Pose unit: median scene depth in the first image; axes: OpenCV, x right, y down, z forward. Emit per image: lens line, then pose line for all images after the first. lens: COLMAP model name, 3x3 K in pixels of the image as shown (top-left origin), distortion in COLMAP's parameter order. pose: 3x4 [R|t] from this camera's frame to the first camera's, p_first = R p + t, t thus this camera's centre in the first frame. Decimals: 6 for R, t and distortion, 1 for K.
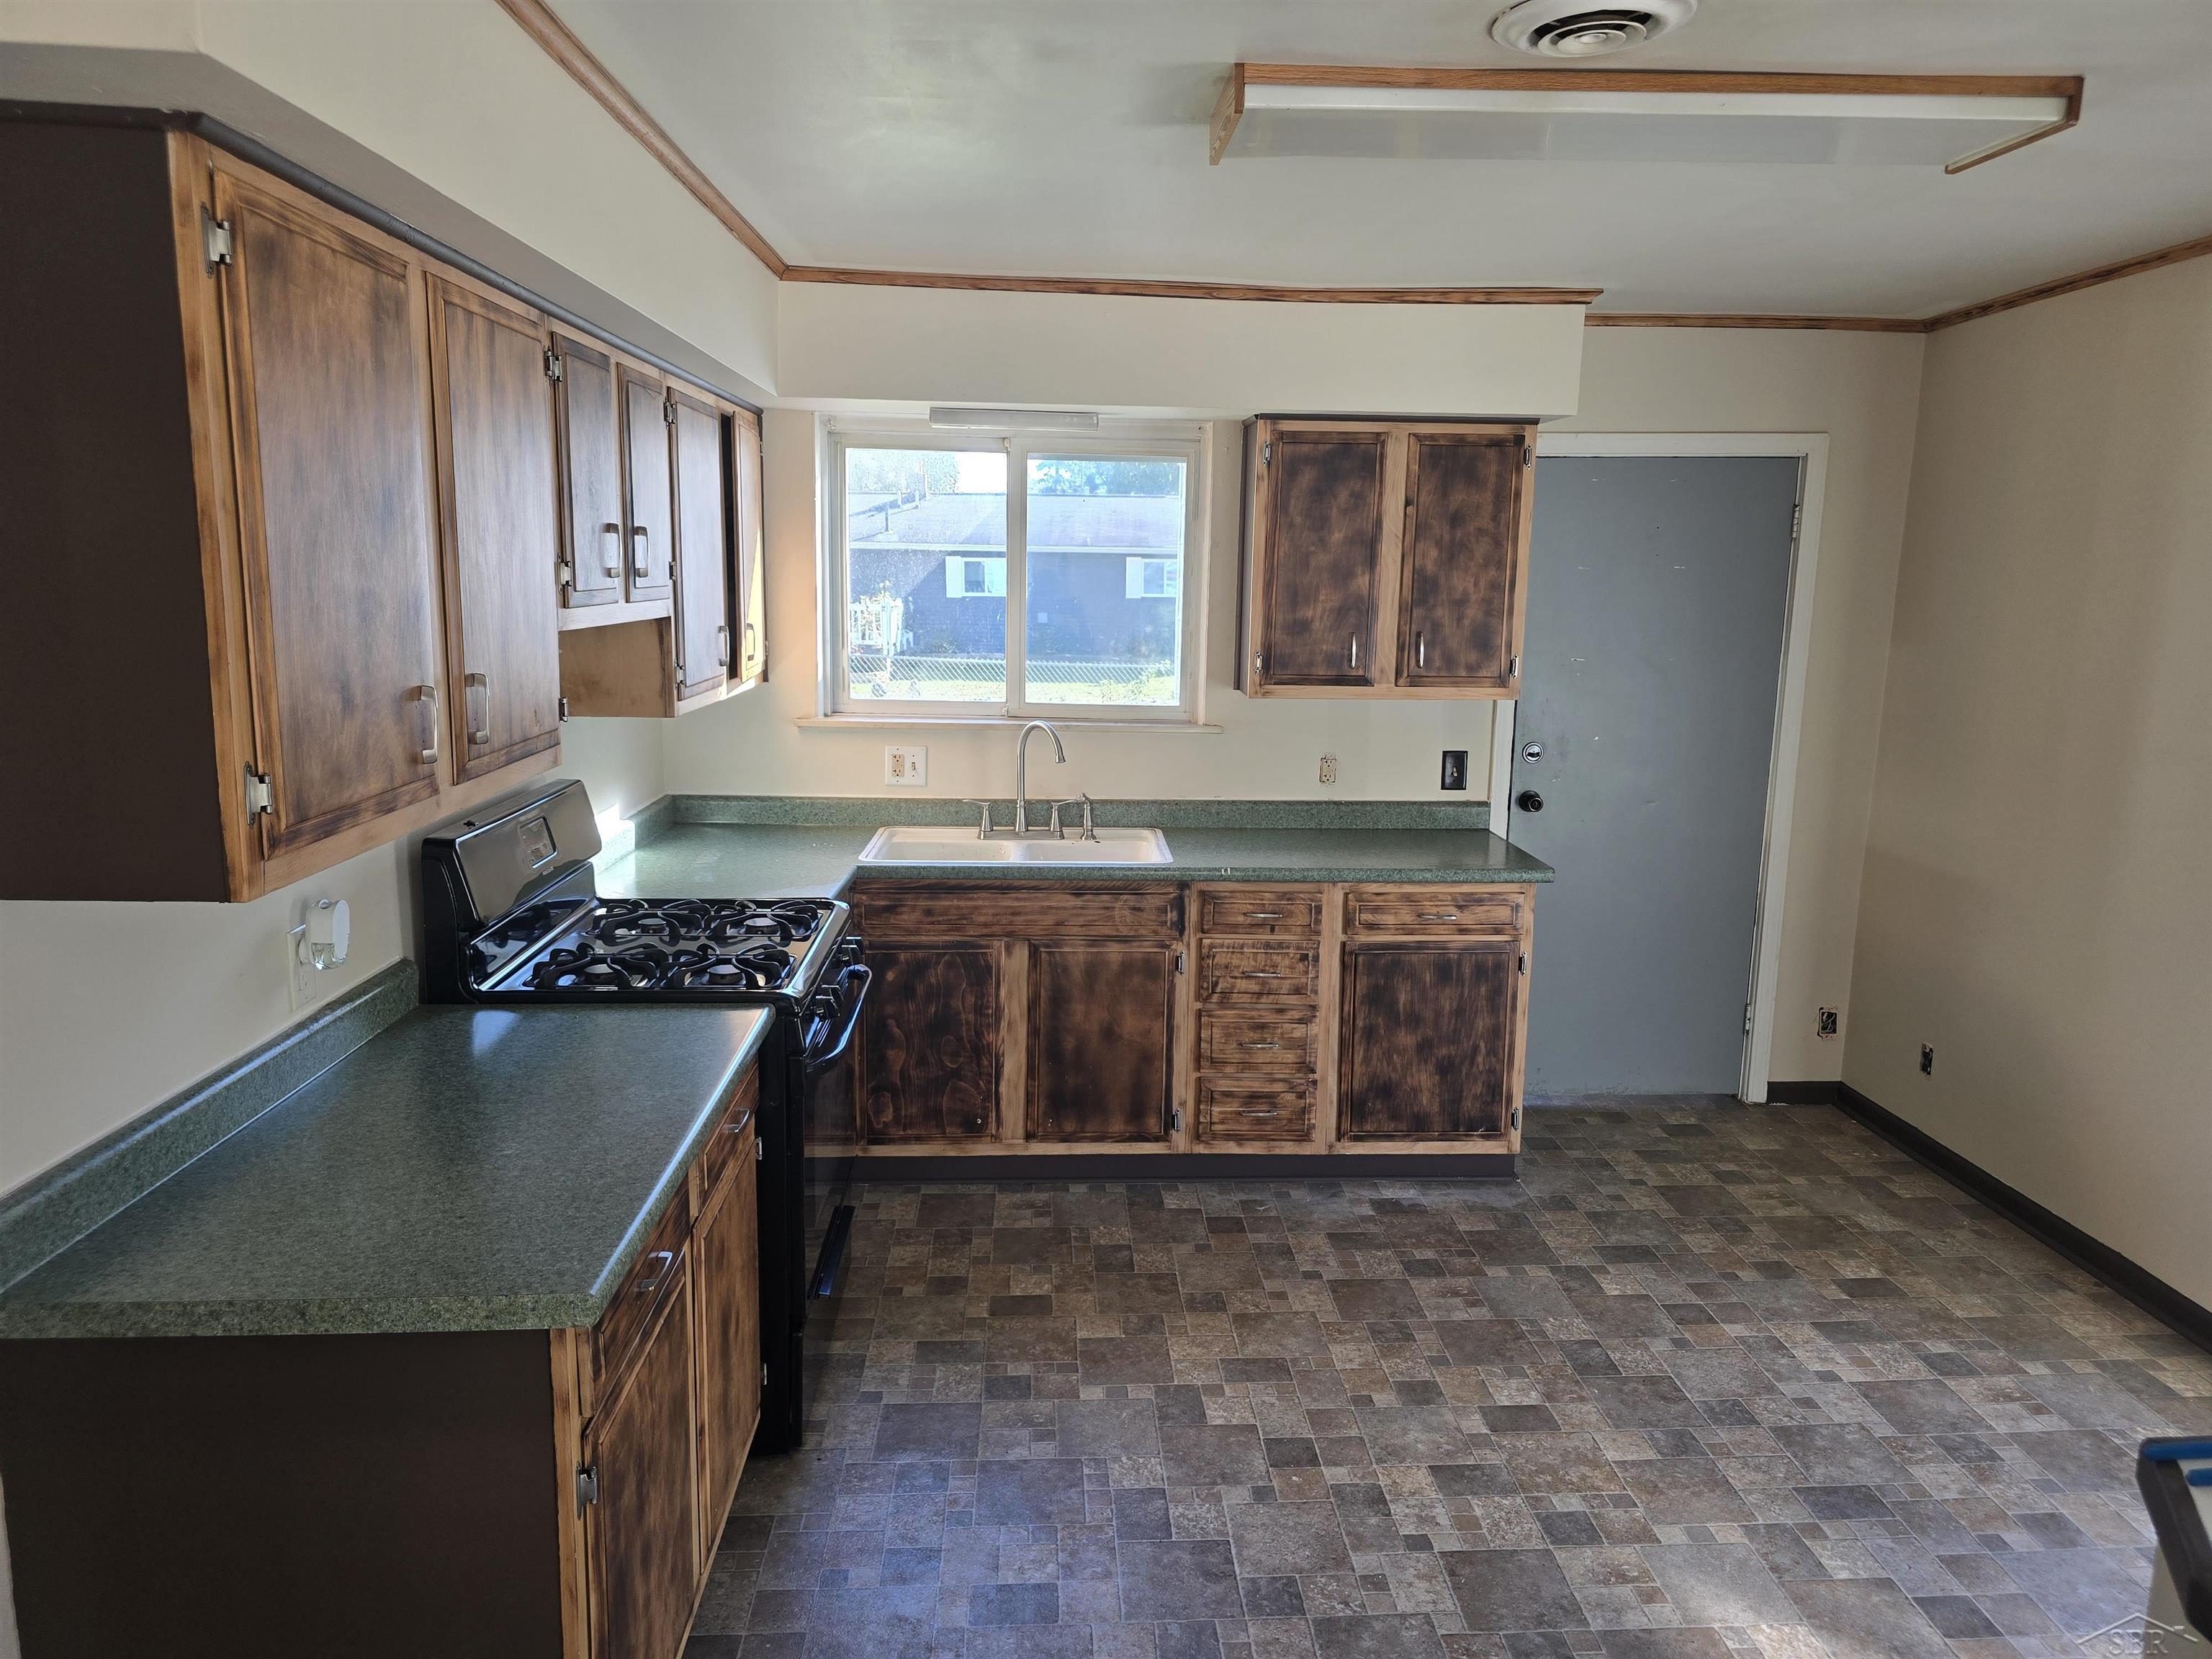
lens RADIAL K [[1504.0, 0, 1104.7], [0, 1504.0, 818.1], [0, 0, 1]] dist [0.105128, -0.141261]
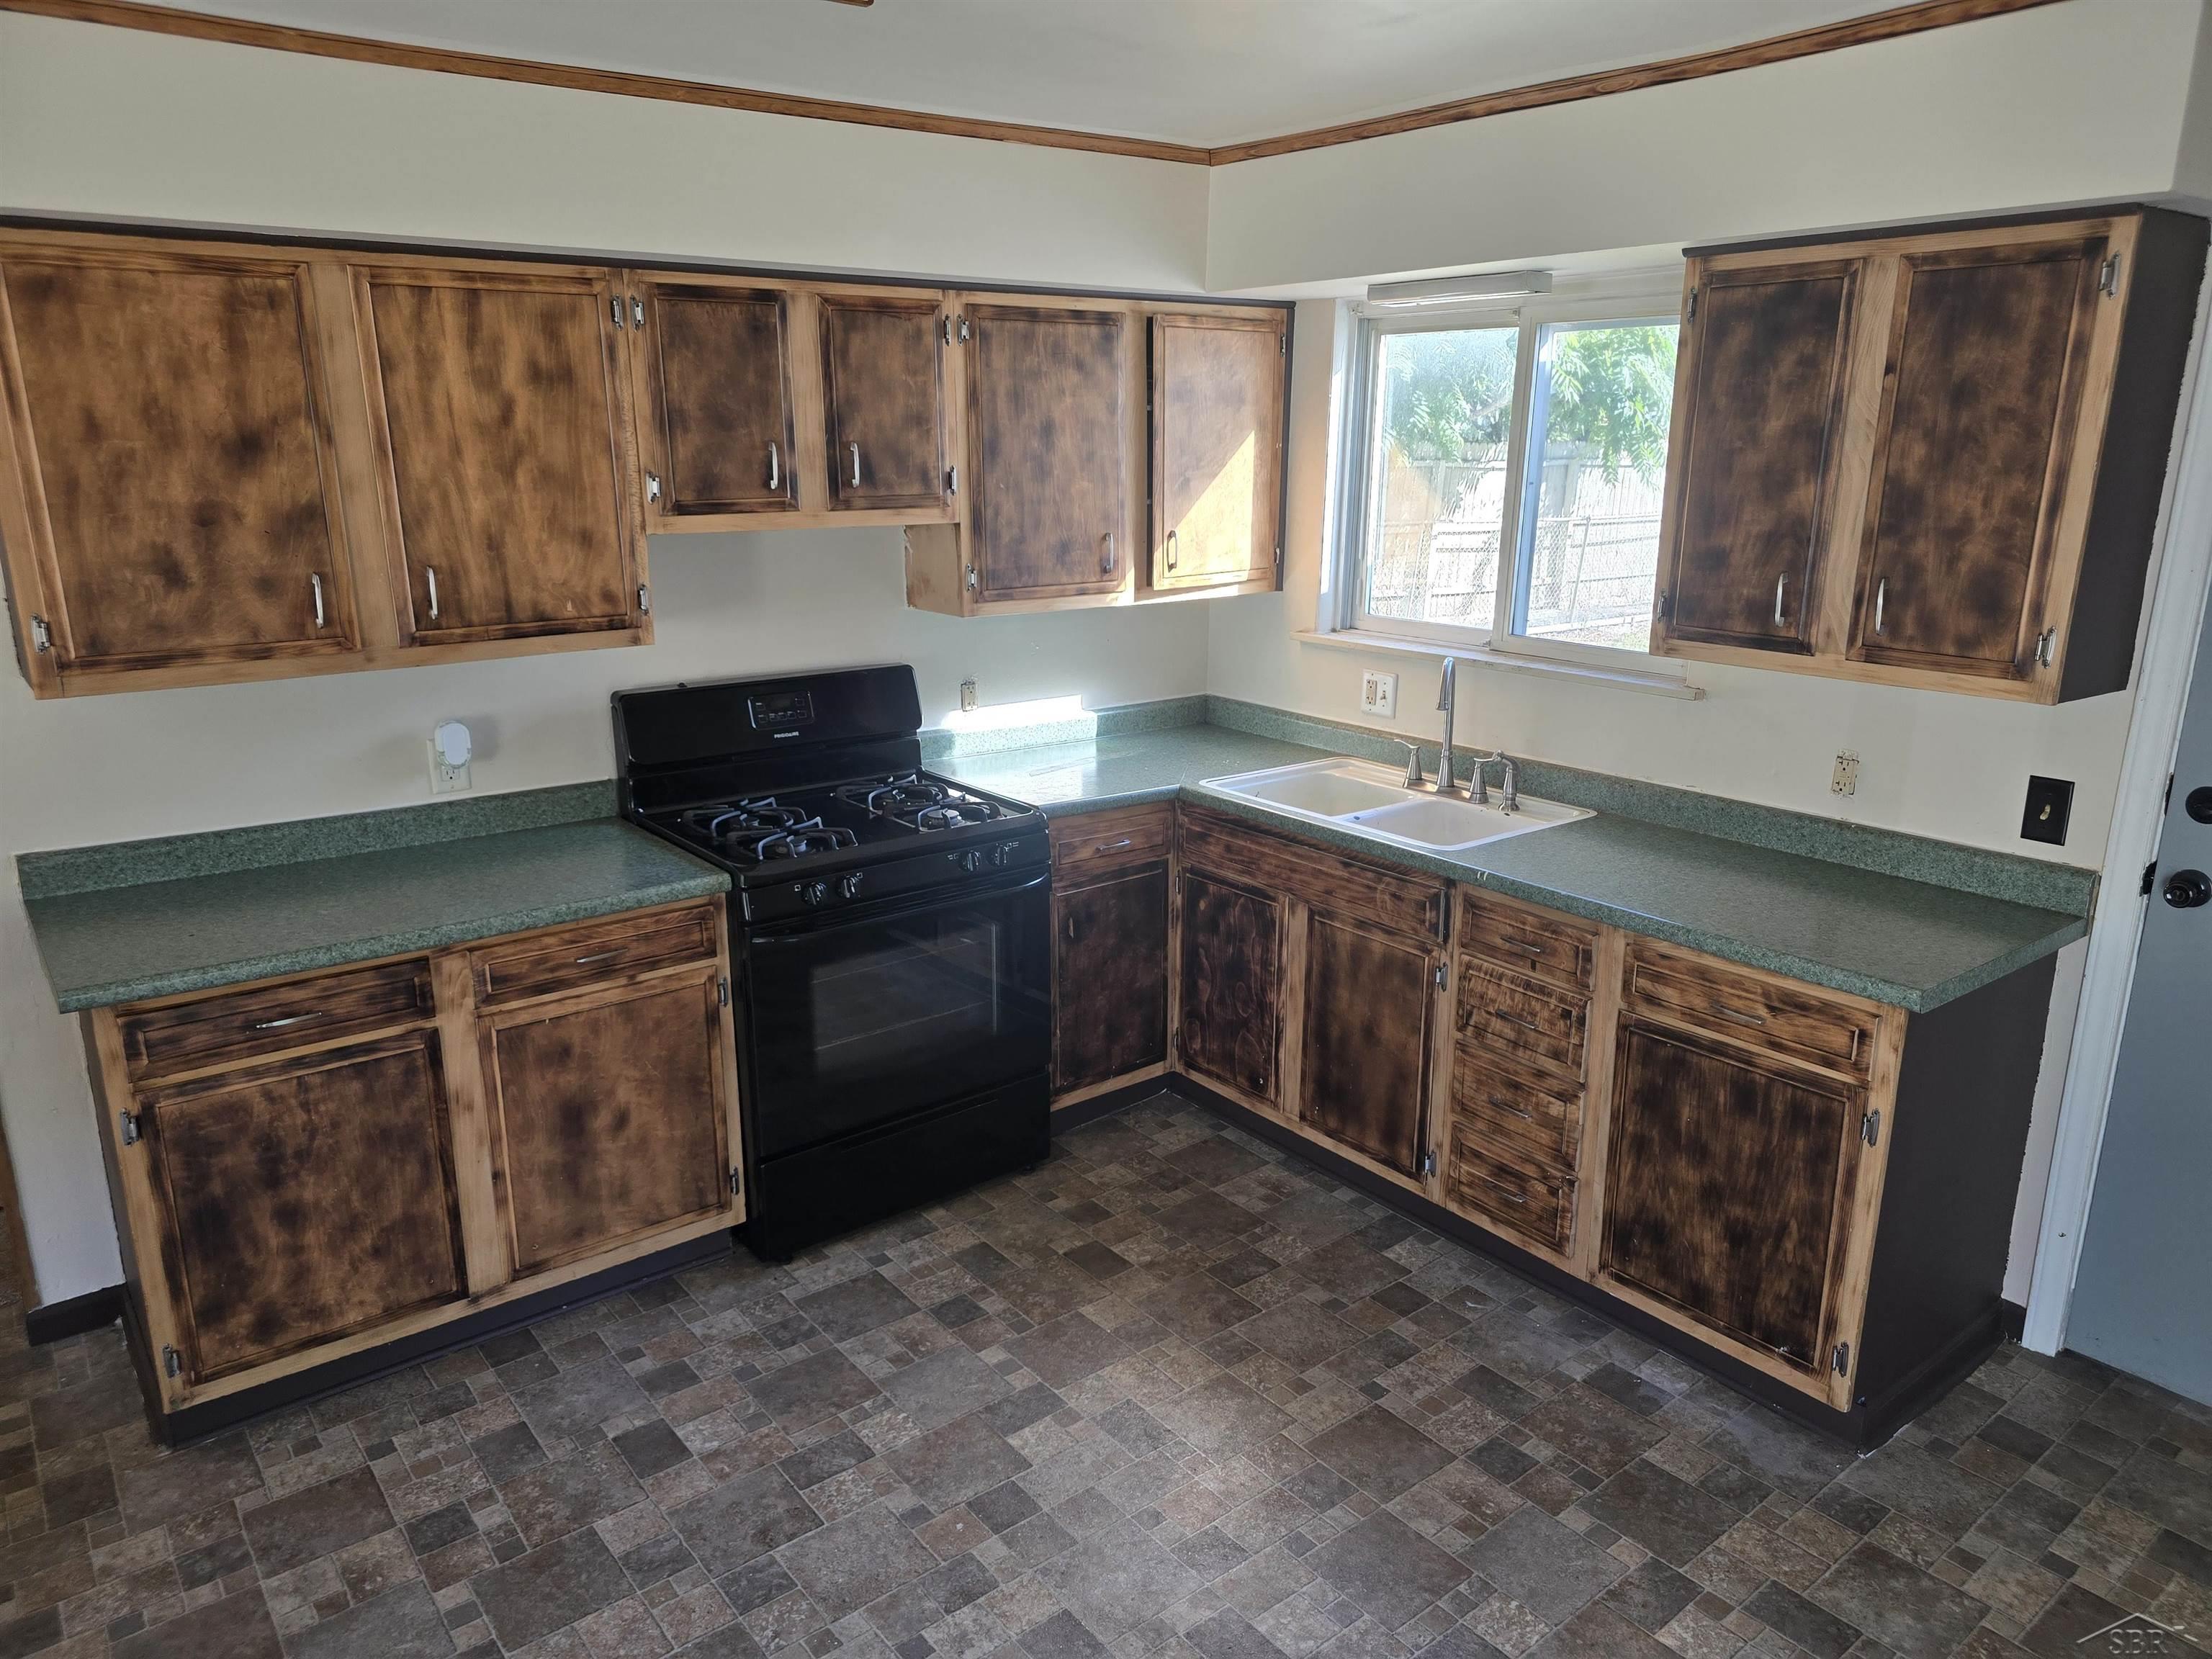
lens RADIAL K [[1481.7, 0, 1106.0], [0, 1481.7, 829.5], [0, 0, 1]] dist [0.039704, -0.026137]
pose [[0.581098, 0.195665, -0.789963, 0.549089], [-0.123020, 0.980633, 0.152398, -0.077656], [0.804482, 0.008623, 0.593914, 0.382034]]
